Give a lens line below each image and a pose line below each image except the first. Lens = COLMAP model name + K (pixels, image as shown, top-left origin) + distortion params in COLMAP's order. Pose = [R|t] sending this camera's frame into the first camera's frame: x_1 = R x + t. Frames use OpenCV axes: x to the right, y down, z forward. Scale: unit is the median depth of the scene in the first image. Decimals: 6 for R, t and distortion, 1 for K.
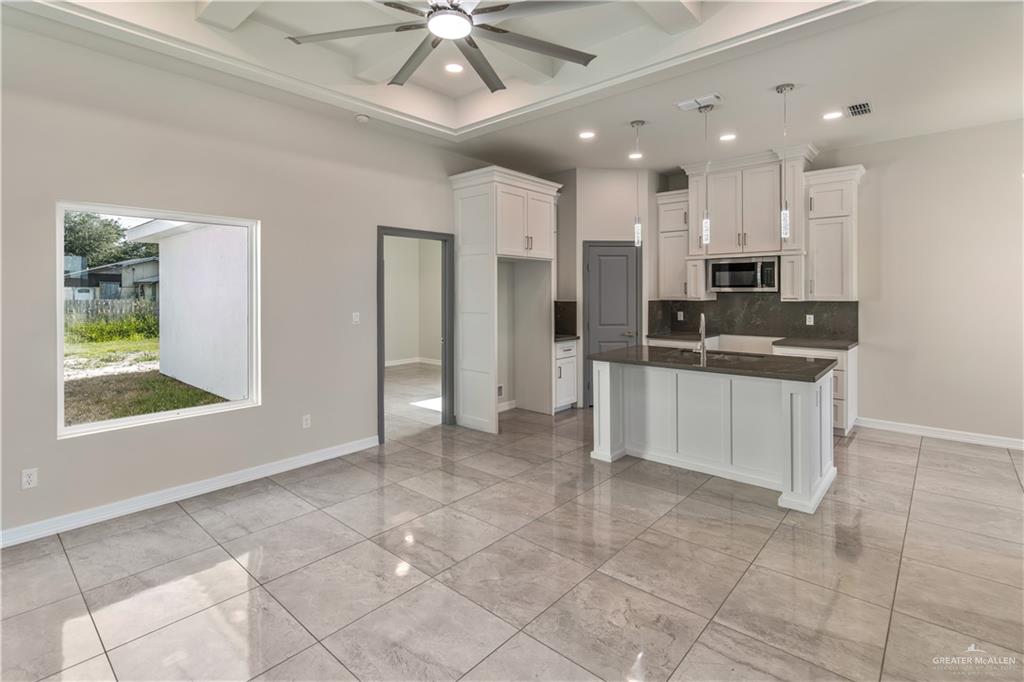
lens RADIAL K [[493.1, 0, 525.1], [0, 493.1, 294.7], [0, 0, 1]] dist [-0.001075, -0.000548]
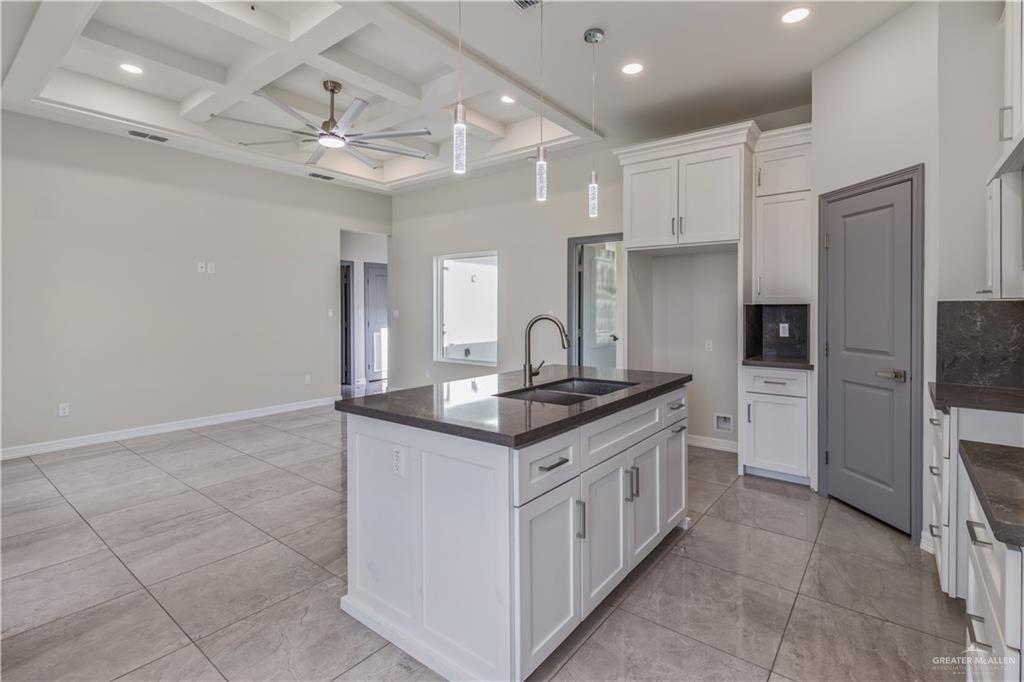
lens RADIAL K [[481.7, 0, 514.4], [0, 481.7, 313.0], [0, 0, 1]] dist [0.001752, 0.000608]
pose [[0.047262, 0.012639, -0.998803, 0.737774], [-0.006446, 0.999903, 0.012348, 0.021846], [0.998862, 0.005855, 0.047339, 0.712492]]
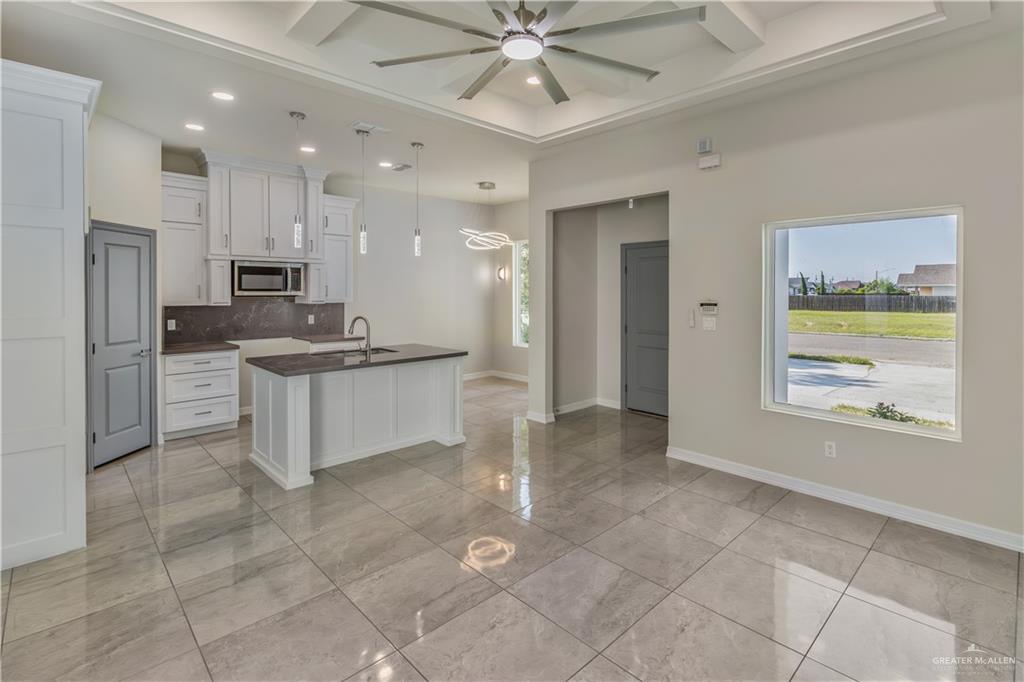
lens RADIAL K [[493.1, 0, 525.1], [0, 493.1, 294.7], [0, 0, 1]] dist [-0.001075, -0.000548]
pose [[0.075131, -0.003423, 0.997168, -0.544147], [0.005386, 0.999981, 0.003026, -0.008161], [-0.997159, 0.005143, 0.075148, 0.411643]]
